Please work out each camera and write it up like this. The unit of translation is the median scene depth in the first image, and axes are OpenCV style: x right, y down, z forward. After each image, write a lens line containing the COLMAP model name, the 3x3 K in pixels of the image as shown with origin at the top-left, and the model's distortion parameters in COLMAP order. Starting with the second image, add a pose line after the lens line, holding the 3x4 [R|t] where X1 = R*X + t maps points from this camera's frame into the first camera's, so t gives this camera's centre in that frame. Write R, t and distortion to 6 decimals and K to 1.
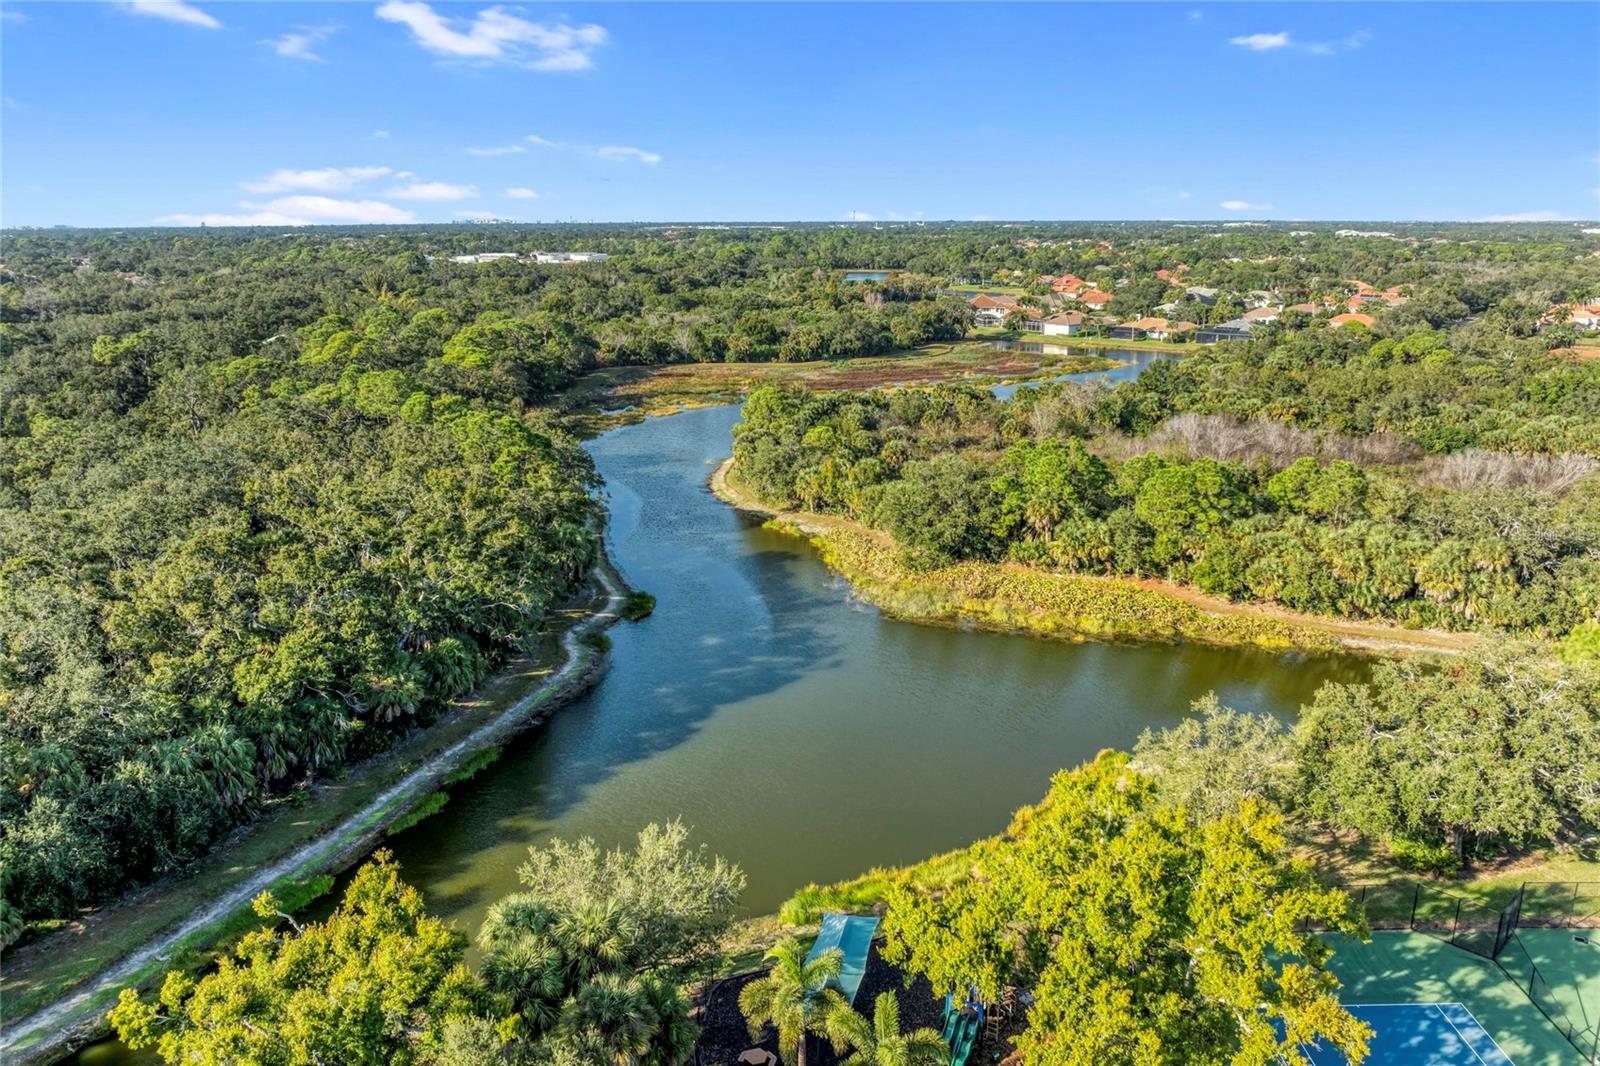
lens RADIAL K [[1098.1, 0, 800.0], [0, 1098.1, 533.0], [0, 0, 1]] dist [-0.007897, -0.044354]
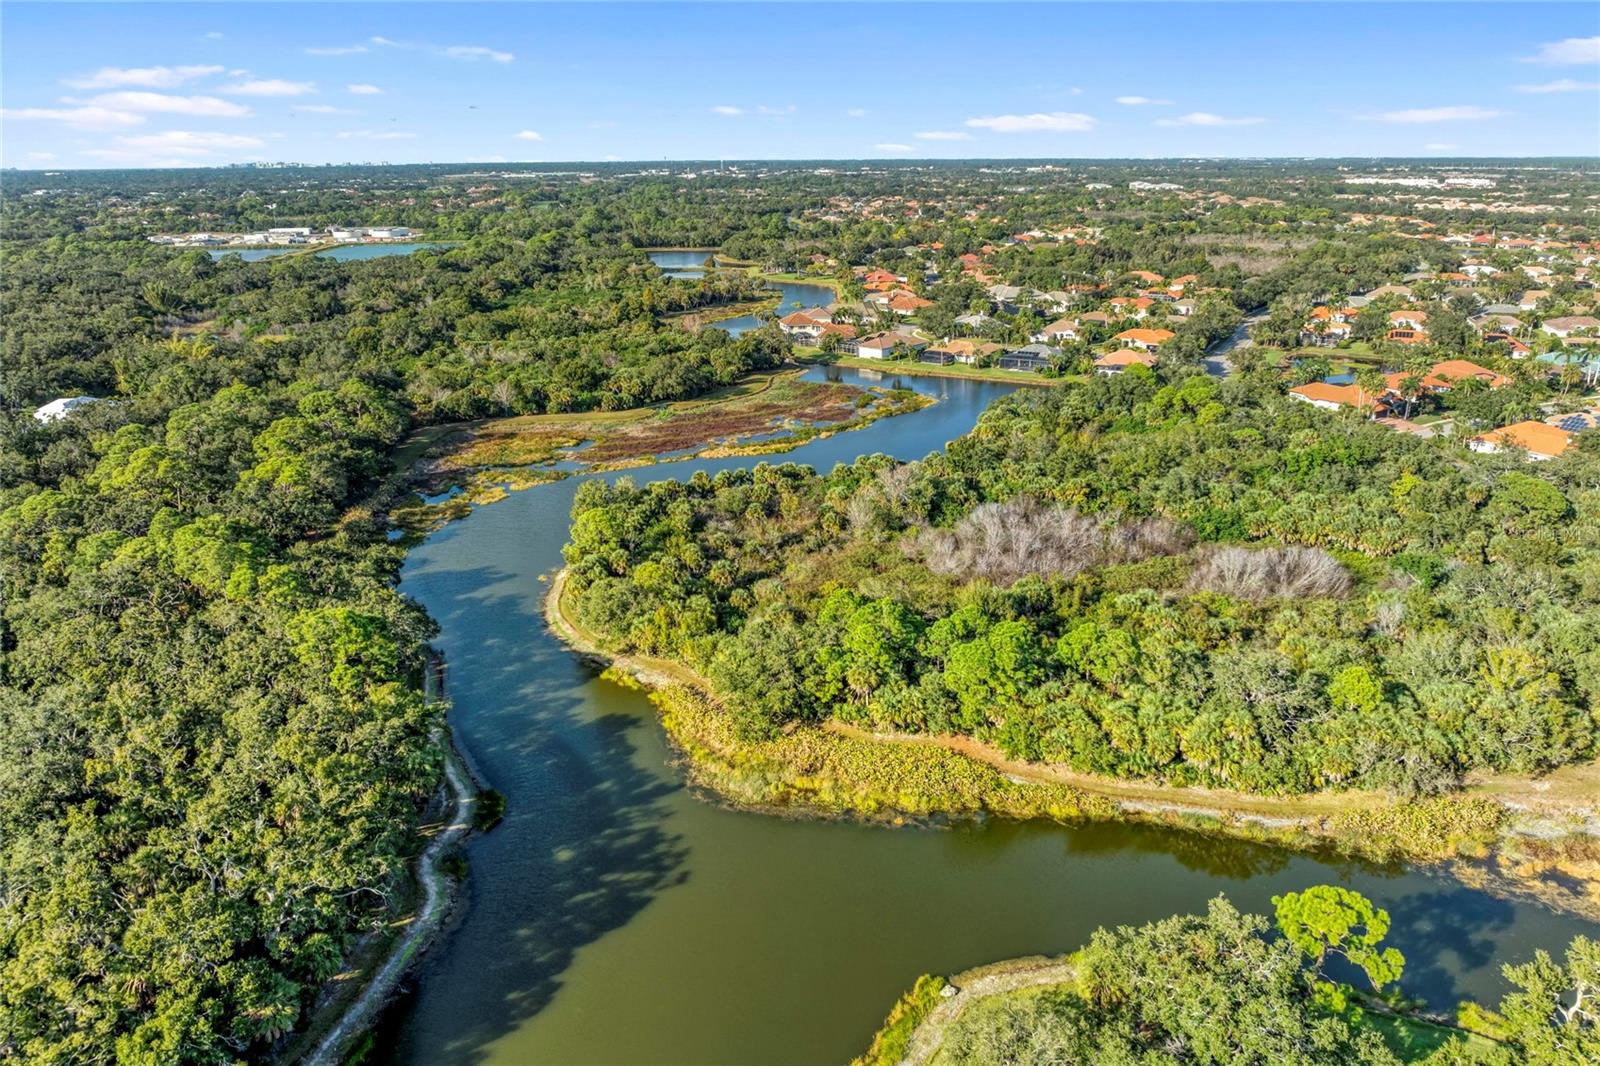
lens RADIAL K [[1098.1, 0, 800.0], [0, 1098.1, 533.0], [0, 0, 1]] dist [-0.007897, -0.044354]
pose [[0.986718, -0.054269, 0.153108, 0.000110], [0.046184, 0.997369, 0.055880, -0.161103], [-0.155738, -0.048066, 0.986628, -0.044752]]
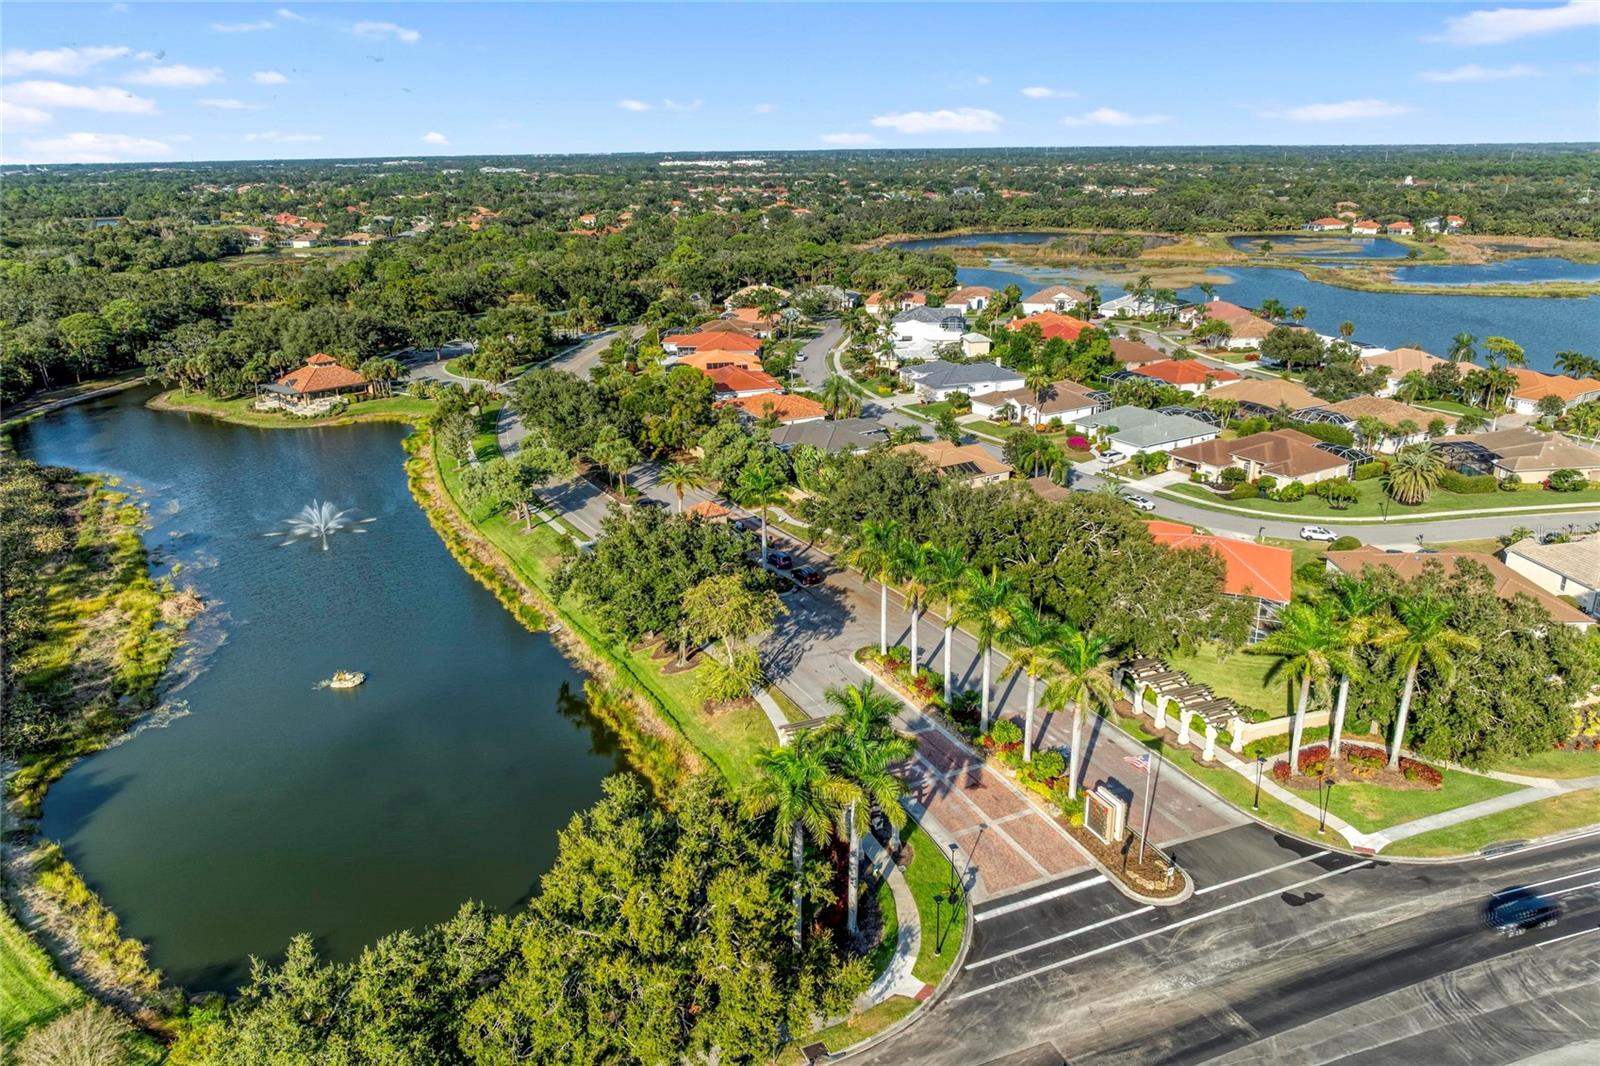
lens RADIAL K [[1098.1, 0, 800.0], [0, 1098.1, 533.0], [0, 0, 1]] dist [-0.007897, -0.044354]
pose [[0.761980, -0.215399, 0.610728, -0.599185], [0.182430, 0.976267, 0.116711, 0.377292], [-0.621374, 0.022484, 0.783192, -1.516439]]
